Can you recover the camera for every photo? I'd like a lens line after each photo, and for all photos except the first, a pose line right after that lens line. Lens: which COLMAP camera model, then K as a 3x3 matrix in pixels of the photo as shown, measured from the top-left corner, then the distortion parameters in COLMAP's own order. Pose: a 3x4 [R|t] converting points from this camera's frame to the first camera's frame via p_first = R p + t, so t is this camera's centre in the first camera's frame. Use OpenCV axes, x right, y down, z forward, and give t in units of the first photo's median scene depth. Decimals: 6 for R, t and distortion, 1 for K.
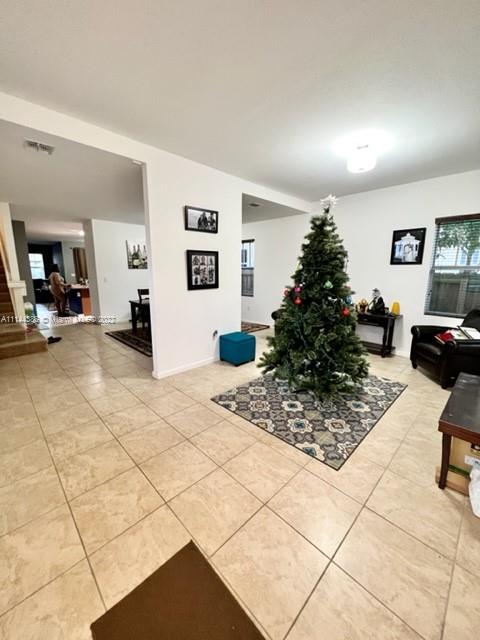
lens RADIAL K [[255.8, 0, 237.3], [0, 255.8, 320.5], [0, 0, 1]] dist [-0.001685, -0.000039]
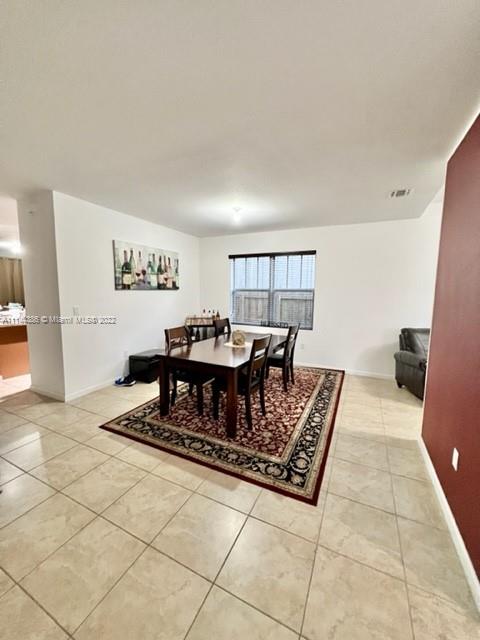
lens RADIAL K [[255.8, 0, 239.3], [0, 255.8, 317.4], [0, 0, 1]] dist [-0.001685, -0.000039]
pose [[0.935143, -0.034285, 0.352607, -0.366082], [0.063875, 0.995312, -0.072626, -0.084053], [-0.348464, 0.090438, 0.932949, 0.384968]]
